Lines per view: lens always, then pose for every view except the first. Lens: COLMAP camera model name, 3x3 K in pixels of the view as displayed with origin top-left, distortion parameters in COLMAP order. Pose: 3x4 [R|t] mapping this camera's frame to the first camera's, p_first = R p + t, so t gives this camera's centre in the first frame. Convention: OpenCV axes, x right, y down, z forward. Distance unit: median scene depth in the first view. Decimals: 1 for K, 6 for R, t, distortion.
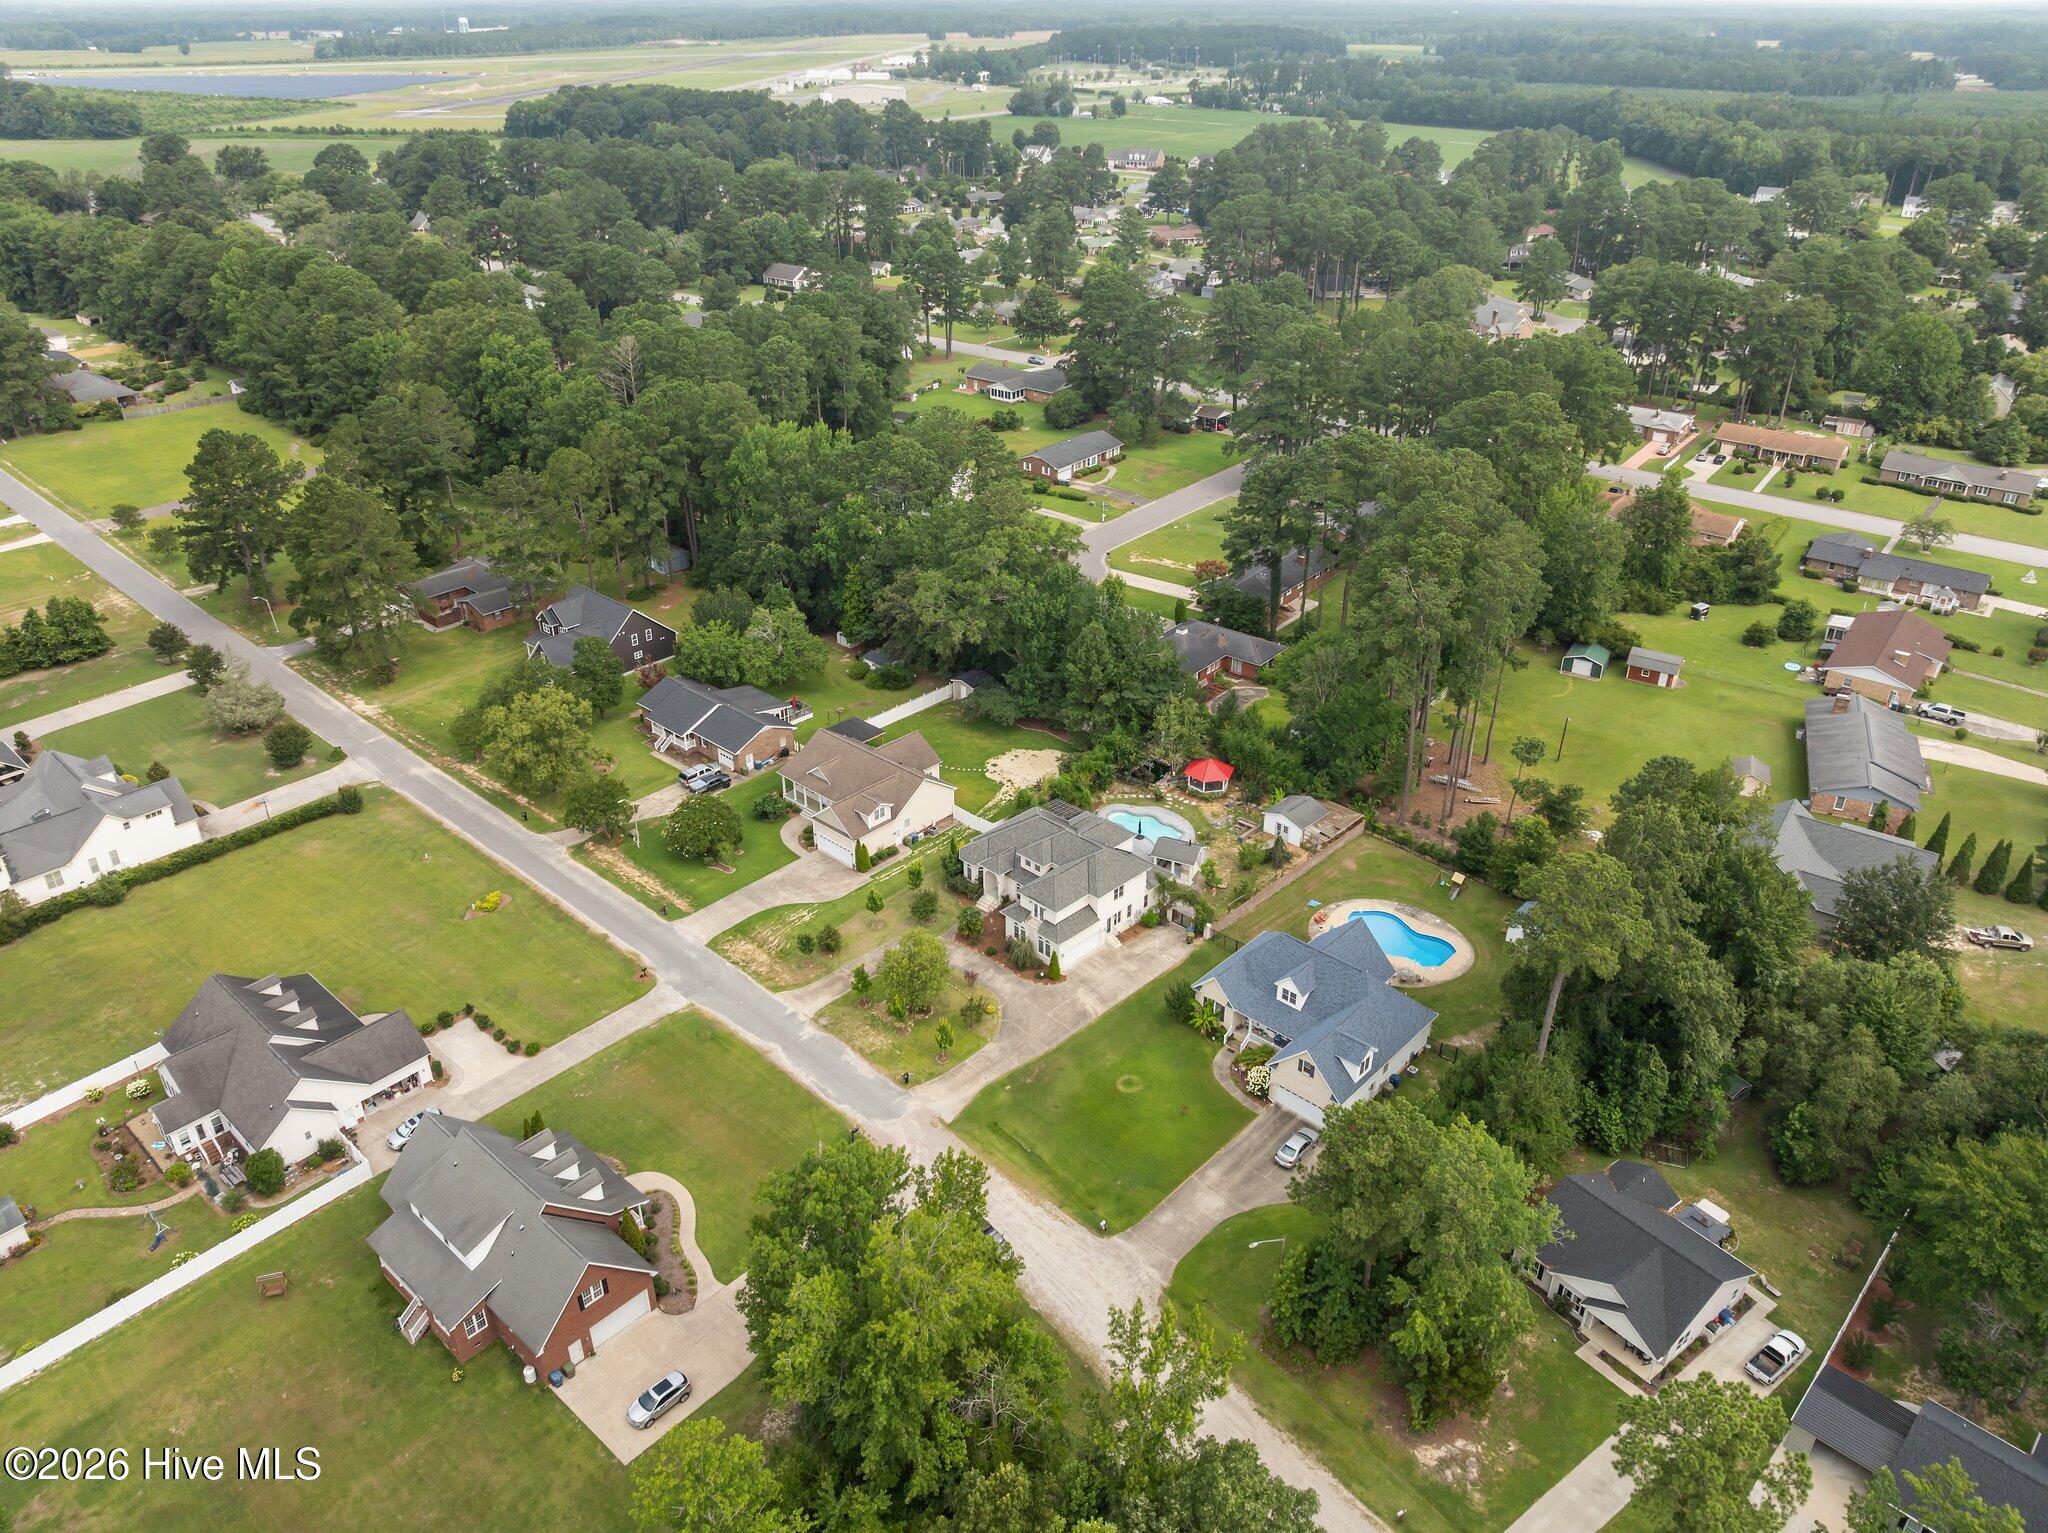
lens RADIAL K [[1441.3, 0, 1024.0], [0, 1441.3, 766.5], [0, 0, 1]] dist [0.001173, -0.000003]
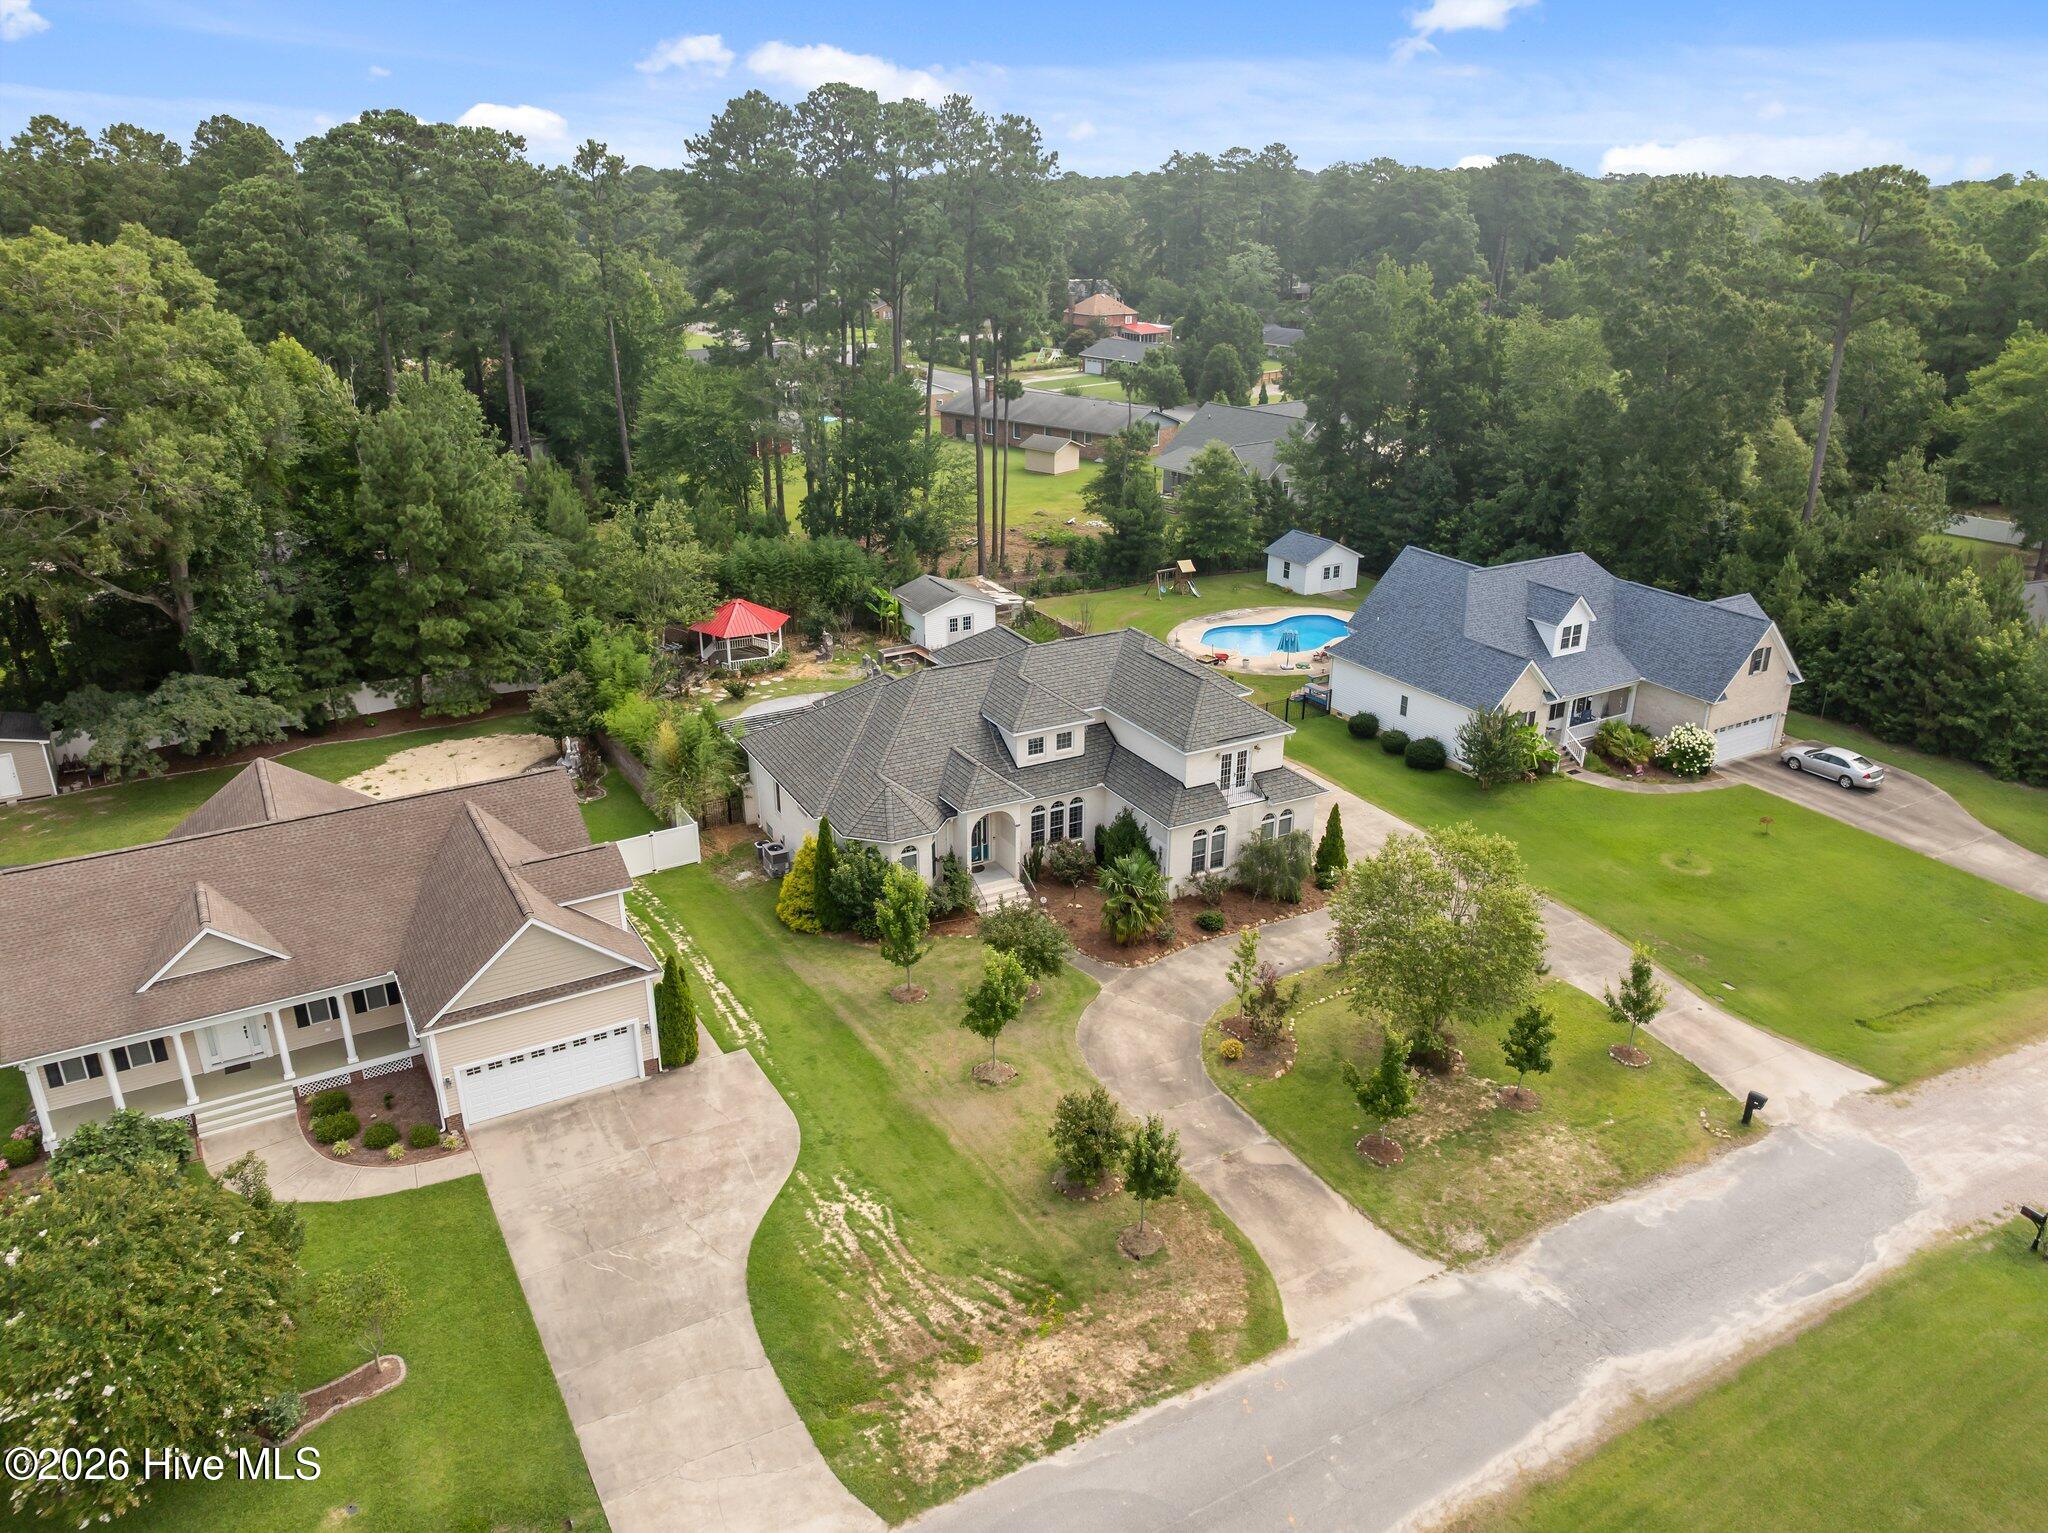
lens RADIAL K [[1459.5, 0, 1024.0], [0, 1459.5, 766.5], [0, 0, 1]] dist [-0.046055, 0.002334]
pose [[0.290872, -0.361745, 0.885739, -0.389904], [0.457836, 0.865519, 0.203136, -0.012942], [-0.840107, 0.346436, 0.417375, 0.898402]]
